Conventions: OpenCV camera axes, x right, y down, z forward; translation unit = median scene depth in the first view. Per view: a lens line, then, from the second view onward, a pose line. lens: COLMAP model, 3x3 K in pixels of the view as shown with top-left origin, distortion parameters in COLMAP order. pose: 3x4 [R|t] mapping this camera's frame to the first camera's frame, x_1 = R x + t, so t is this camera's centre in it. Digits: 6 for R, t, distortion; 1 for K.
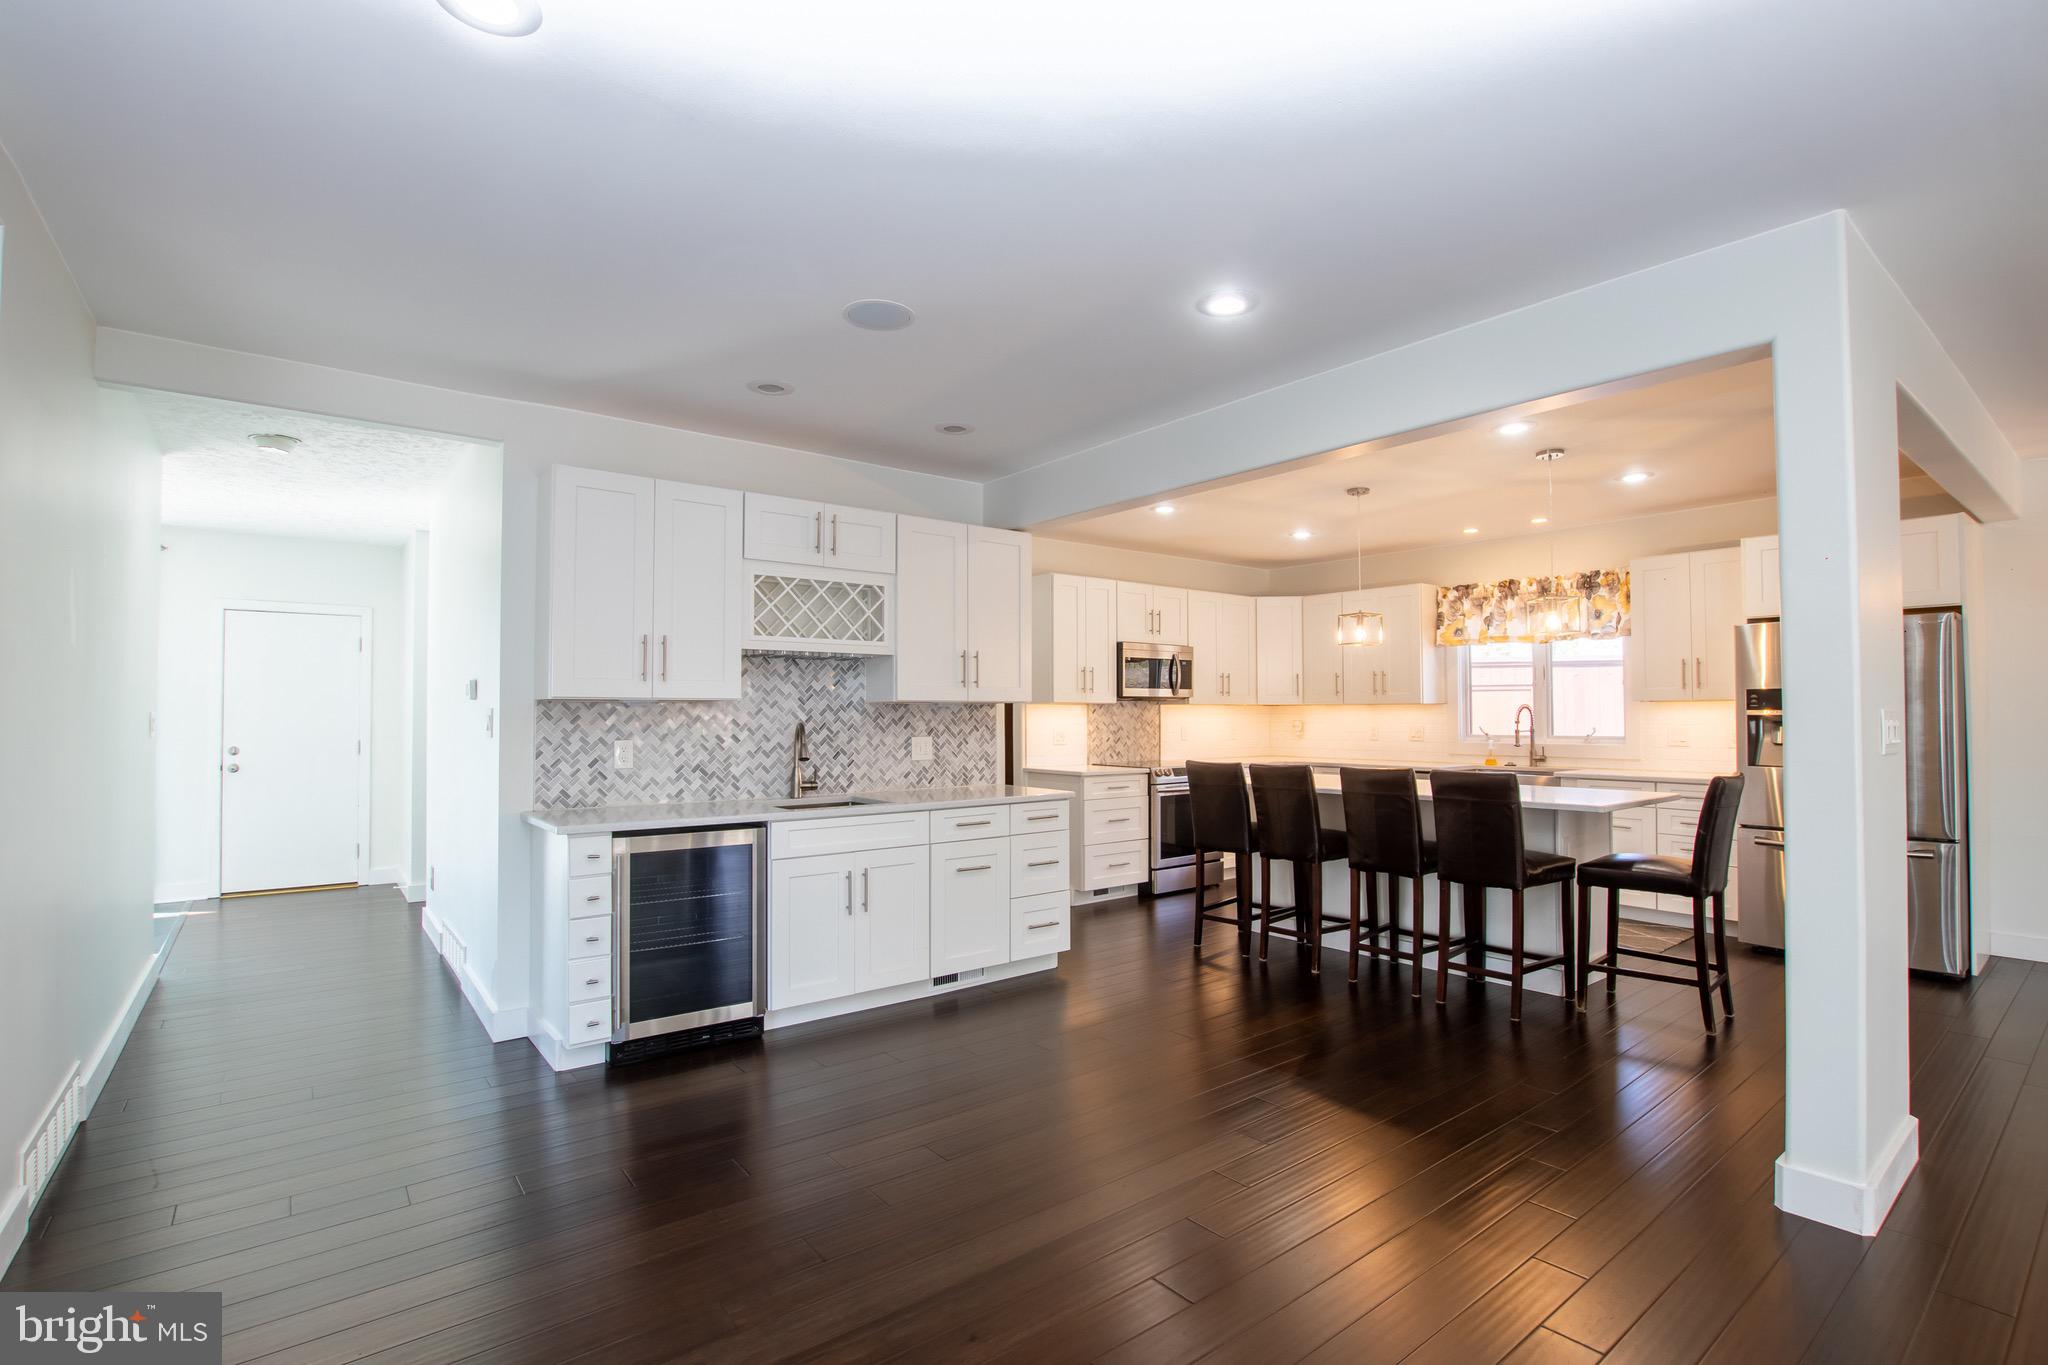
lens RADIAL K [[940.8, 0, 1026.1], [0, 940.8, 693.0], [0, 0, 1]] dist [-0.014679, -0.000232]
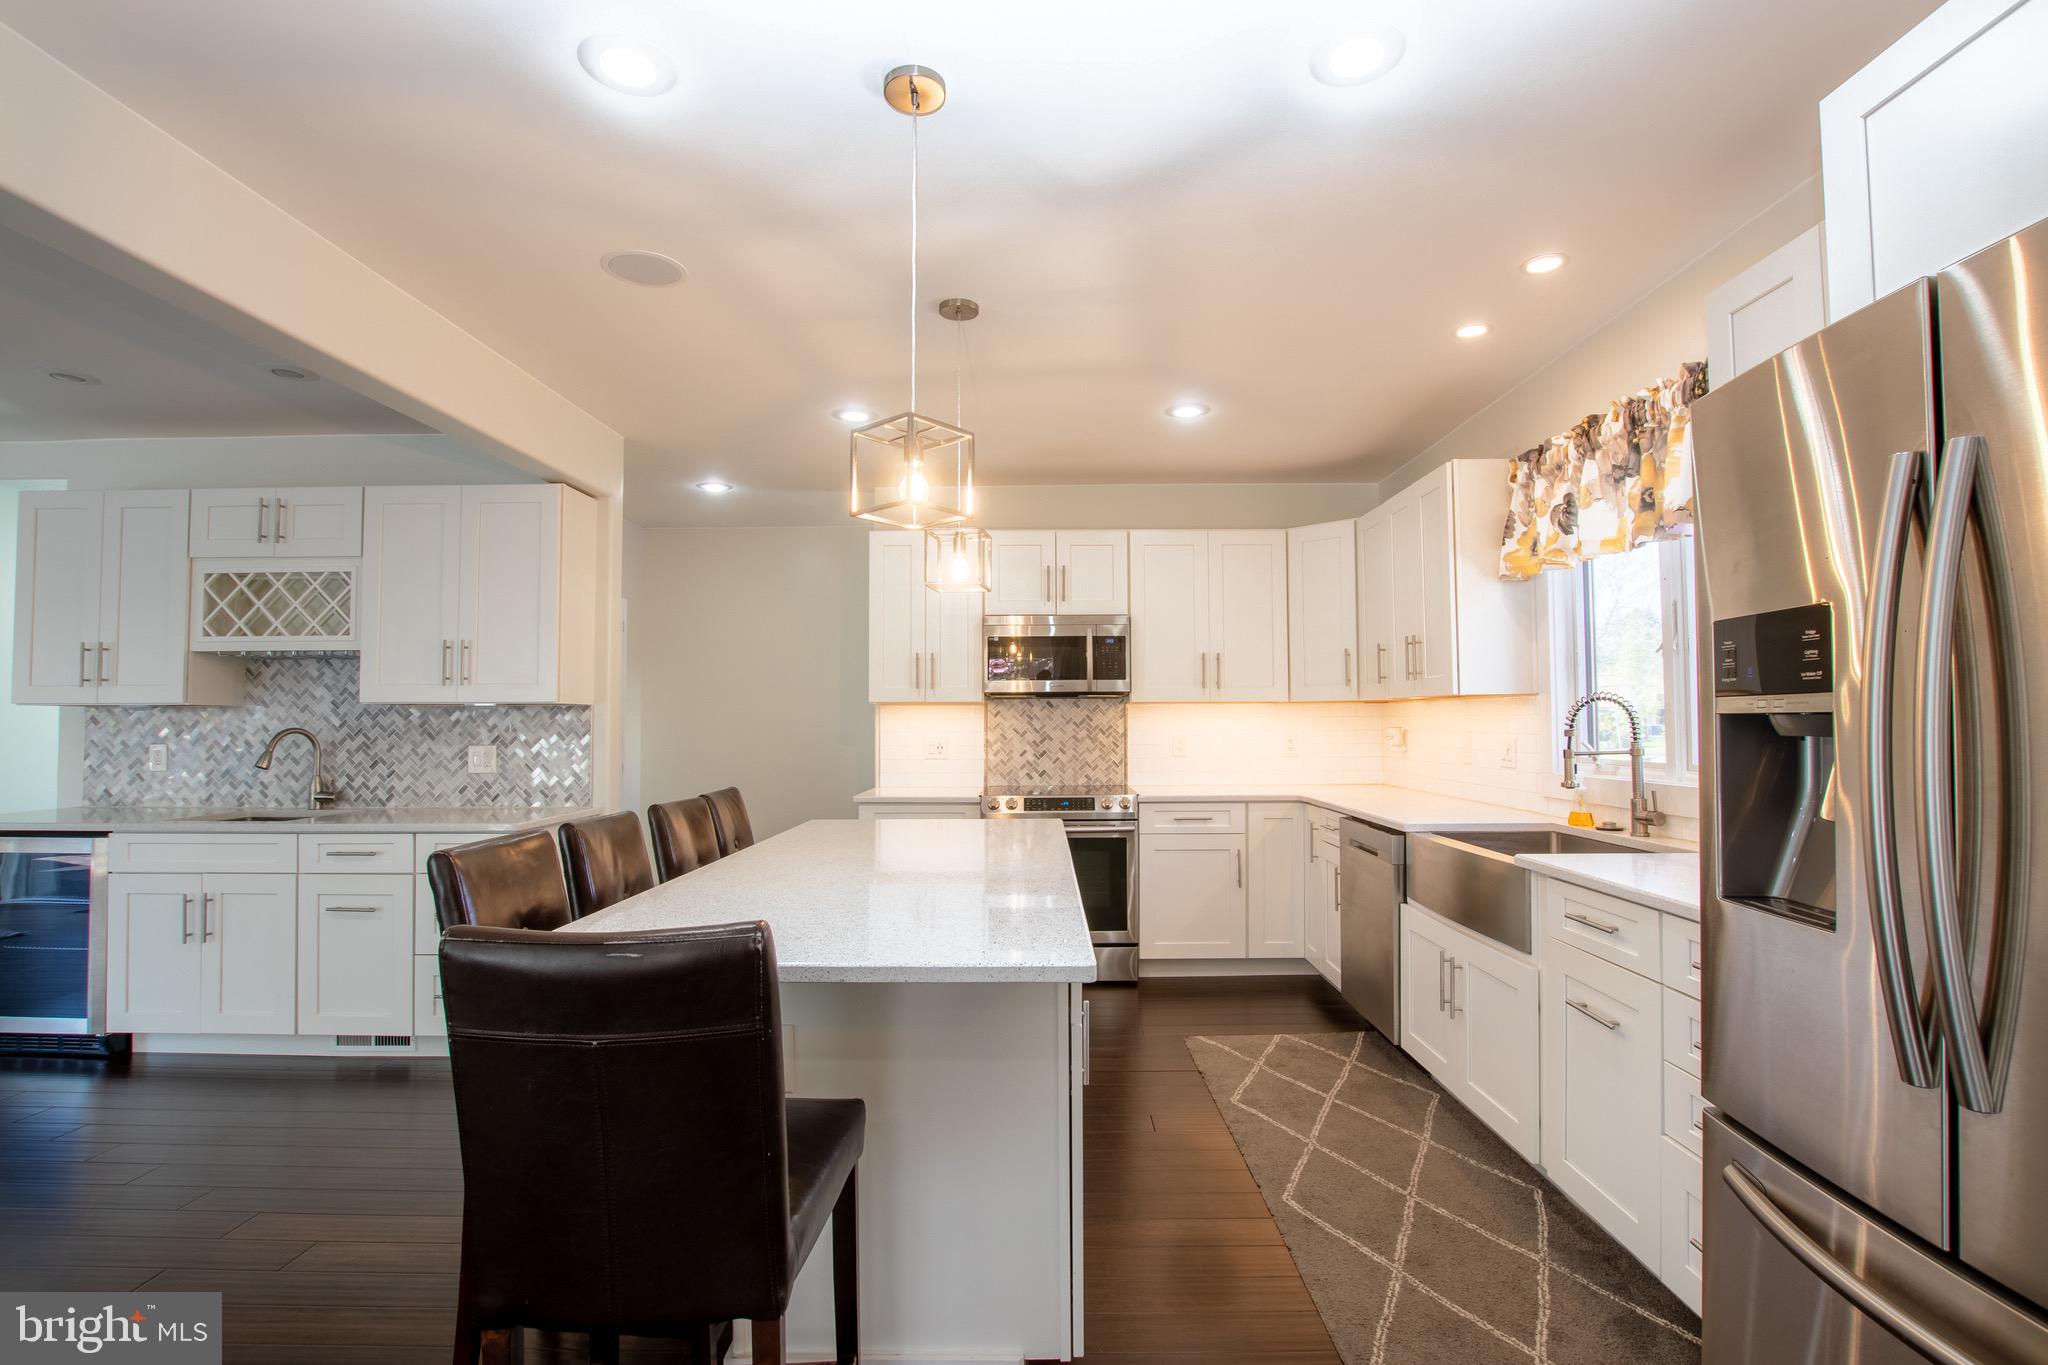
lens RADIAL K [[940.8, 0, 1025.9], [0, 940.8, 695.0], [0, 0, 1]] dist [-0.014679, -0.000232]
pose [[0.778574, -0.017655, -0.627304, 0.873407], [0.016623, 0.999834, -0.007508, 0.017206], [0.627332, -0.004582, 0.778738, 0.716815]]
